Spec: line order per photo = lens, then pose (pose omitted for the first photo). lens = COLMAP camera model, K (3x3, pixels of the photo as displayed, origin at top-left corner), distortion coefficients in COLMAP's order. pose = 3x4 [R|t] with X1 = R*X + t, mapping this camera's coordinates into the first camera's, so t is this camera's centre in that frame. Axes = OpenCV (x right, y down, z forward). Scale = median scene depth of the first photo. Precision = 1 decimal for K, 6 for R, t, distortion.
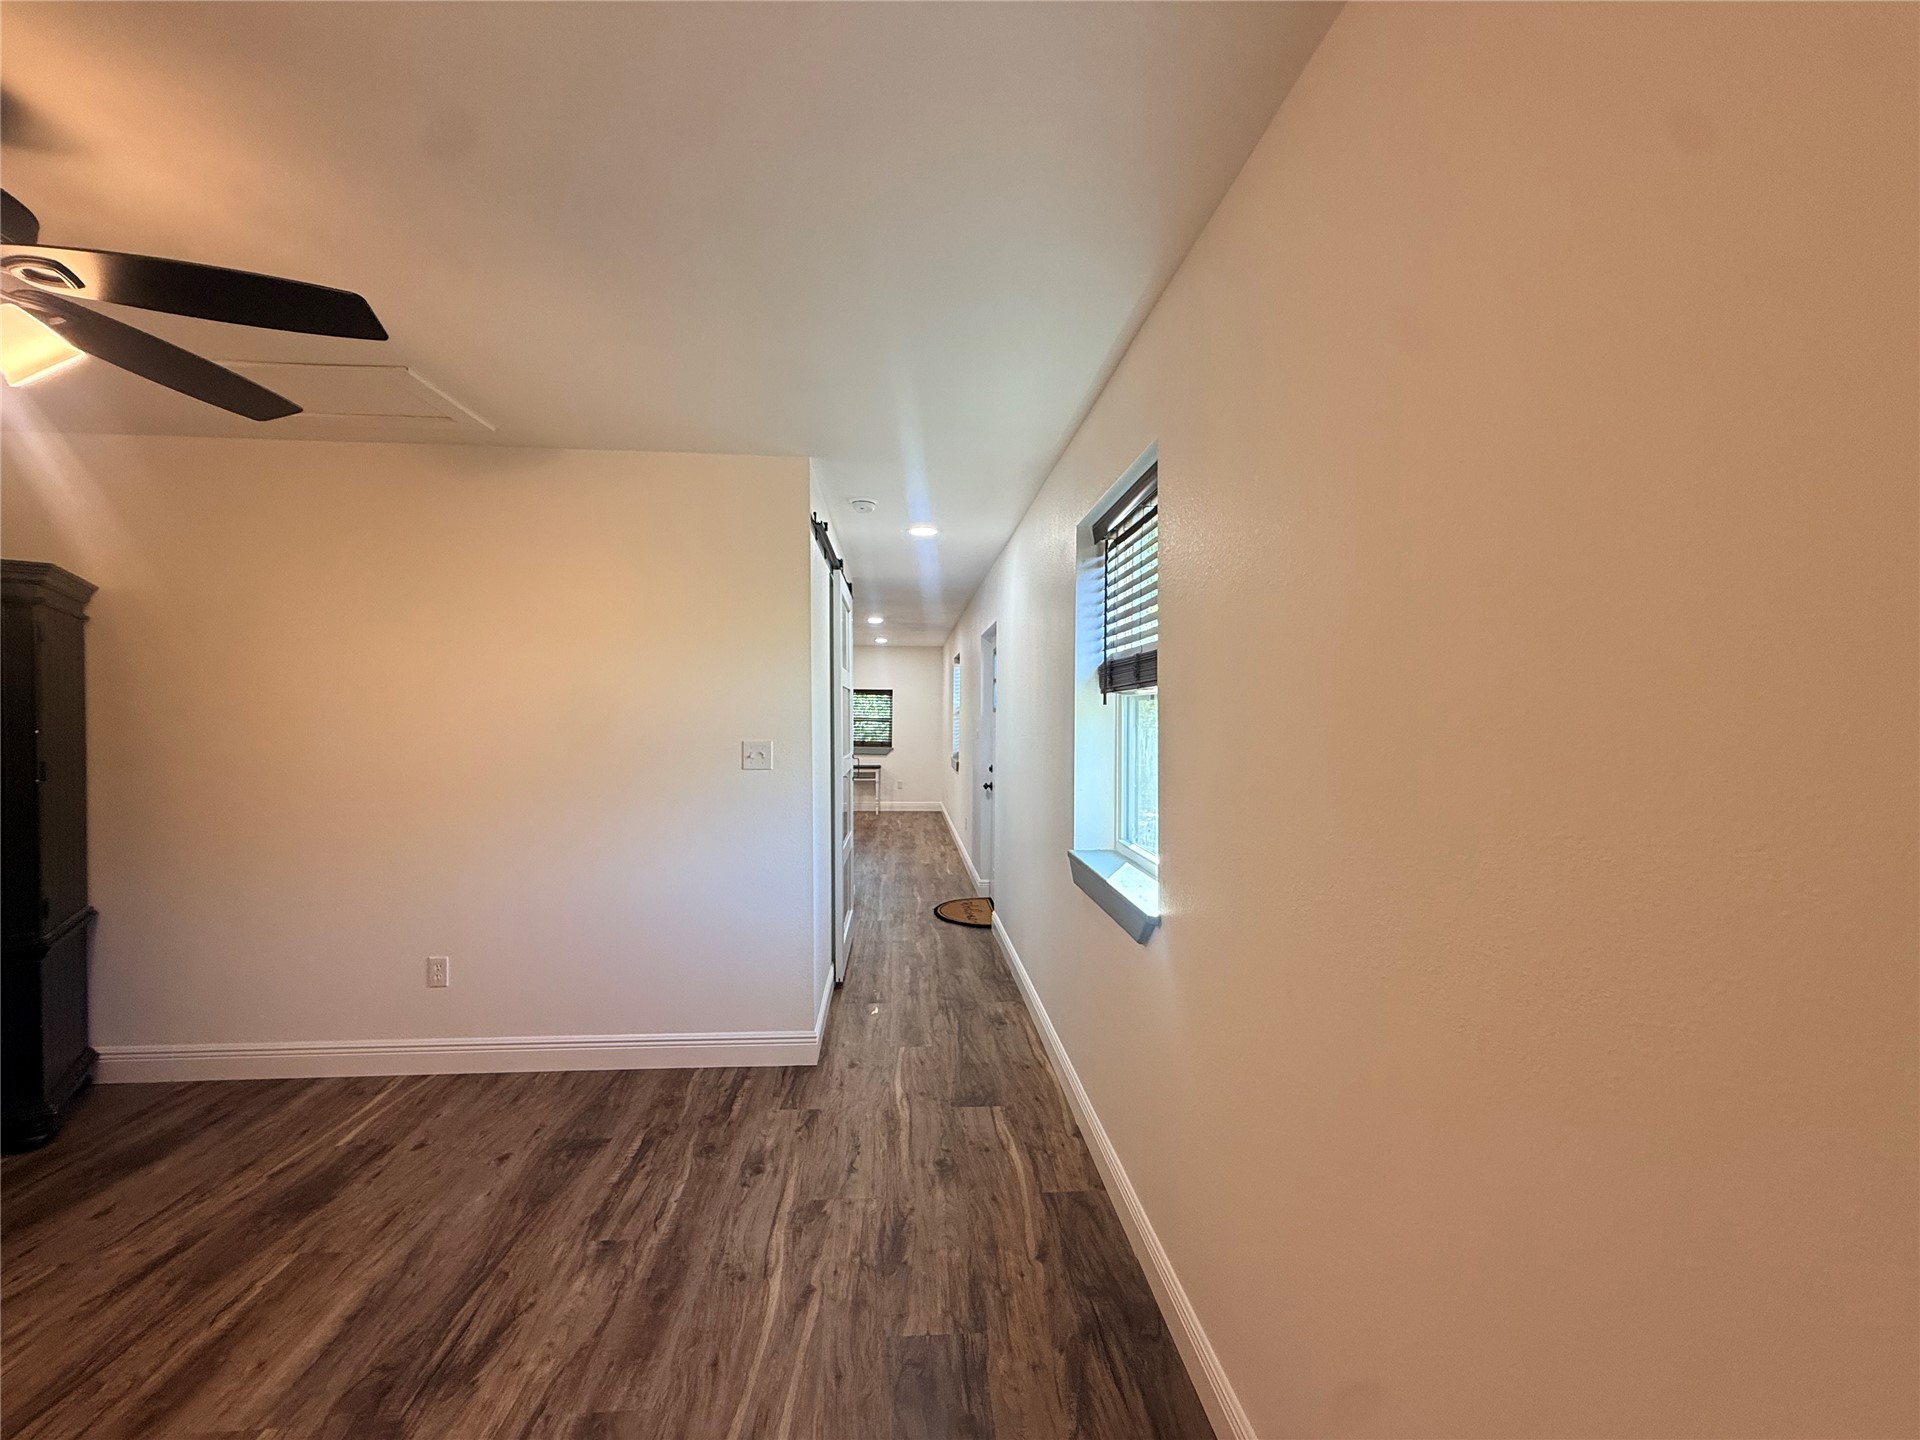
lens RADIAL K [[763.3, 0, 949.5], [0, 763.3, 719.6], [0, 0, 1]] dist [-0.000087, 0.000072]
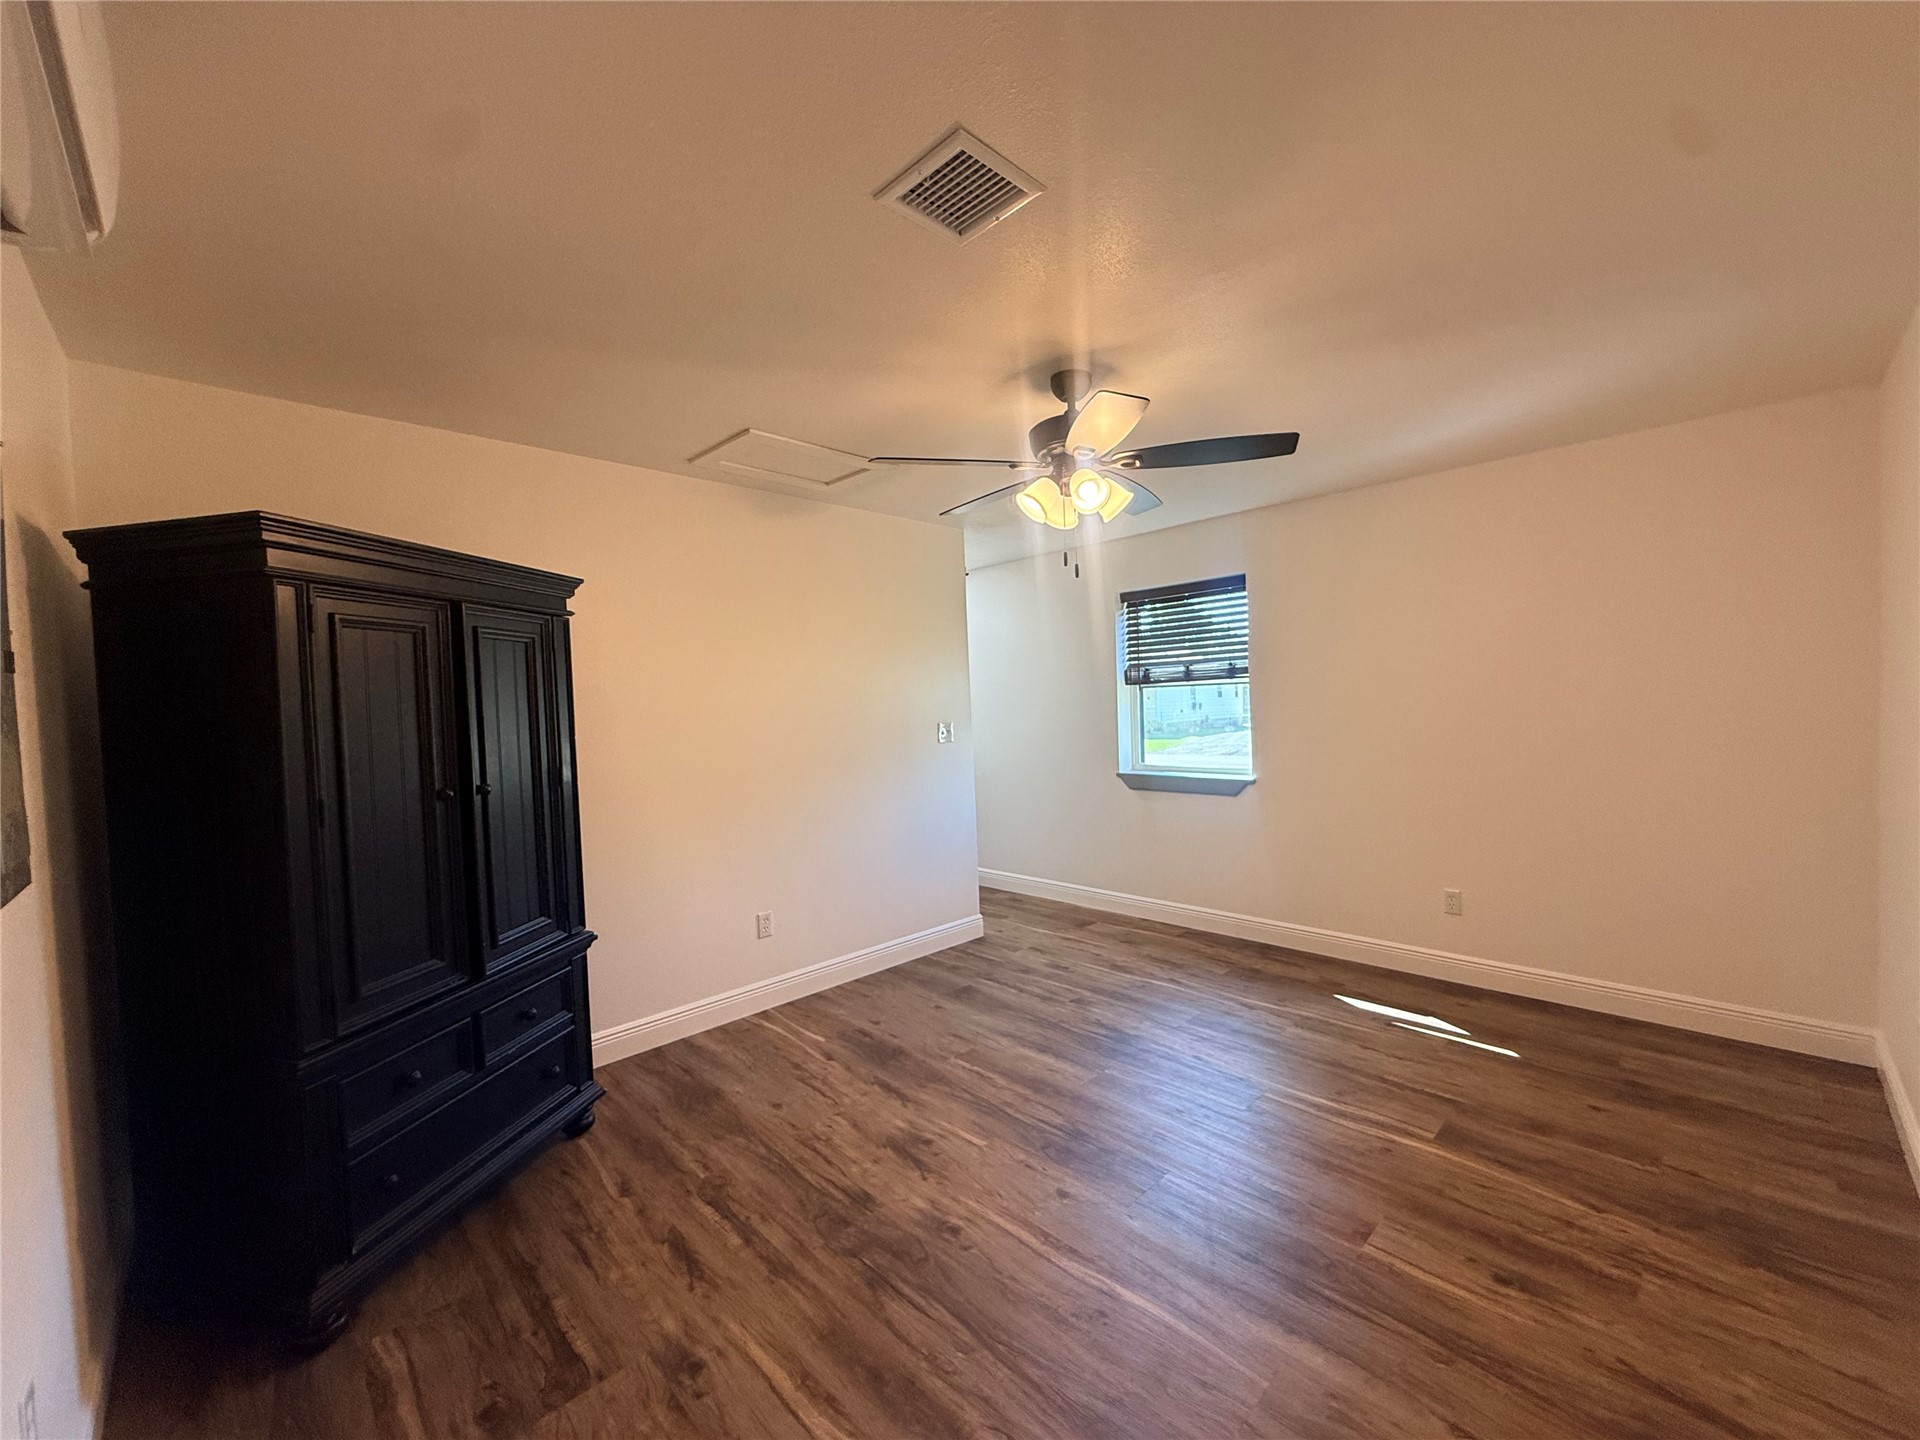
lens RADIAL K [[763.3, 0, 948.6], [0, 763.3, 716.7], [0, 0, 1]] dist [-0.000087, 0.000072]
pose [[0.767406, -0.042673, 0.639739, -1.452349], [0.042286, 0.998979, 0.015911, -0.008021], [-0.639765, 0.014842, 0.768427, -0.147900]]
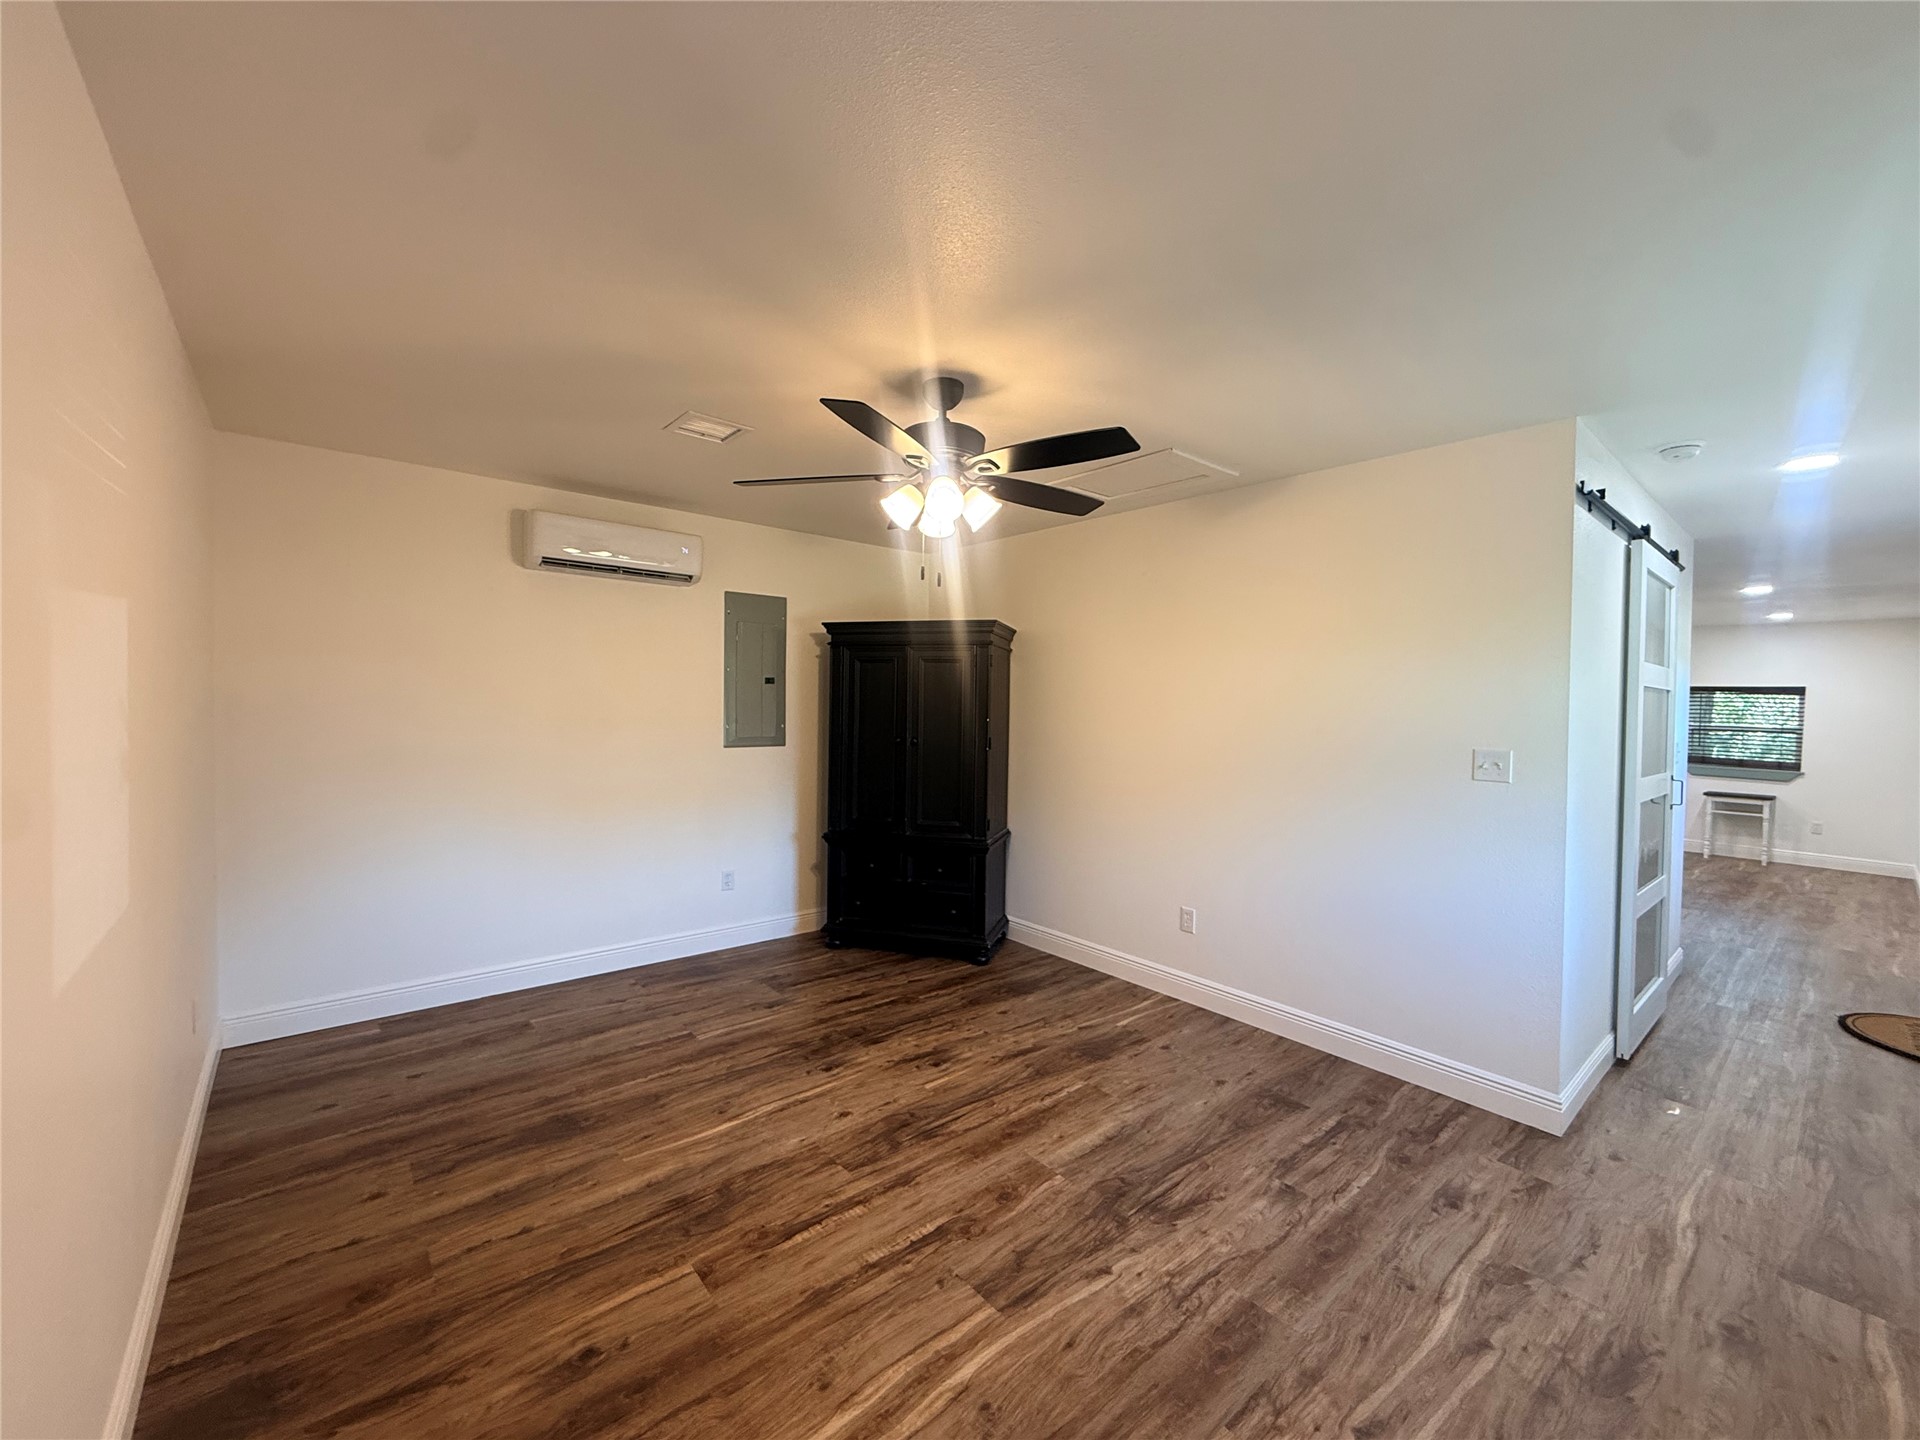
lens RADIAL K [[763.3, 0, 954.0], [0, 763.3, 710.5], [0, 0, 1]] dist [-0.000087, 0.000072]
pose [[0.589877, 0.015815, -0.807338, 0.129933], [-0.024078, 0.999708, 0.001991, -0.006367], [0.807134, 0.018264, 0.590085, -0.062826]]
